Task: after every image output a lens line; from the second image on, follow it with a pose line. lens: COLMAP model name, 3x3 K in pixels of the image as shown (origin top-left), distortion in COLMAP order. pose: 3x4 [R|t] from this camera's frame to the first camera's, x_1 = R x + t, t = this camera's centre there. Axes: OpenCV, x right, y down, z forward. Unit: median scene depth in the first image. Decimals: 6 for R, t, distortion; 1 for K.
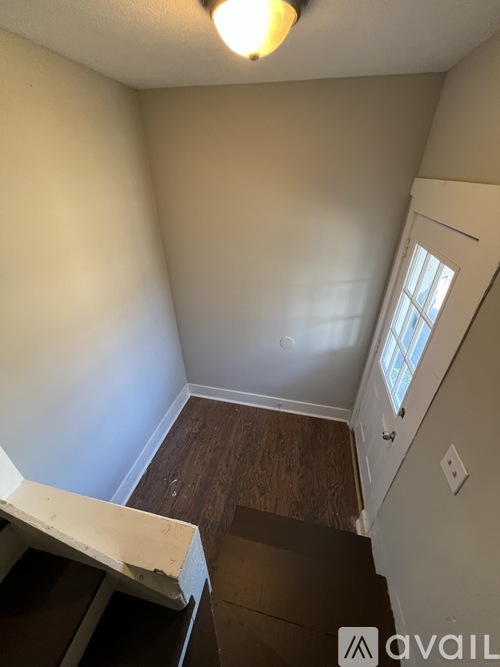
lens RADIAL K [[264.3, 0, 250.8], [0, 264.3, 330.8], [0, 0, 1]] dist [0.000577, -0.000008]
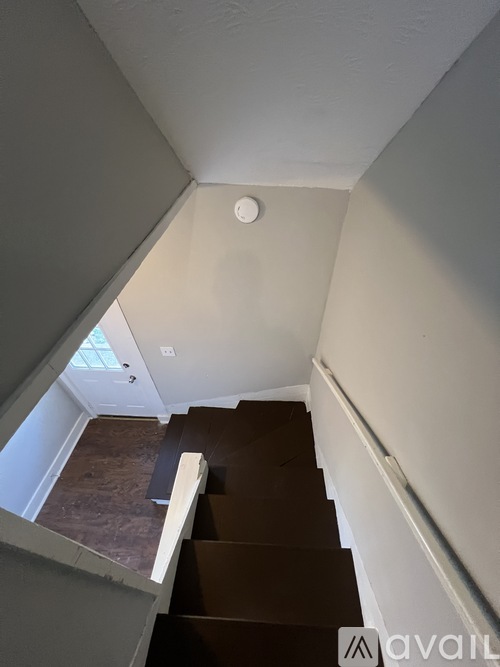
lens RADIAL K [[264.3, 0, 252.2], [0, 264.3, 330.6], [0, 0, 1]] dist [0.000577, -0.000008]
pose [[-0.161878, -0.660678, 0.733007, -0.457924], [0.519110, 0.574709, 0.632640, -0.327194], [-0.839238, 0.482922, 0.249932, -0.169341]]
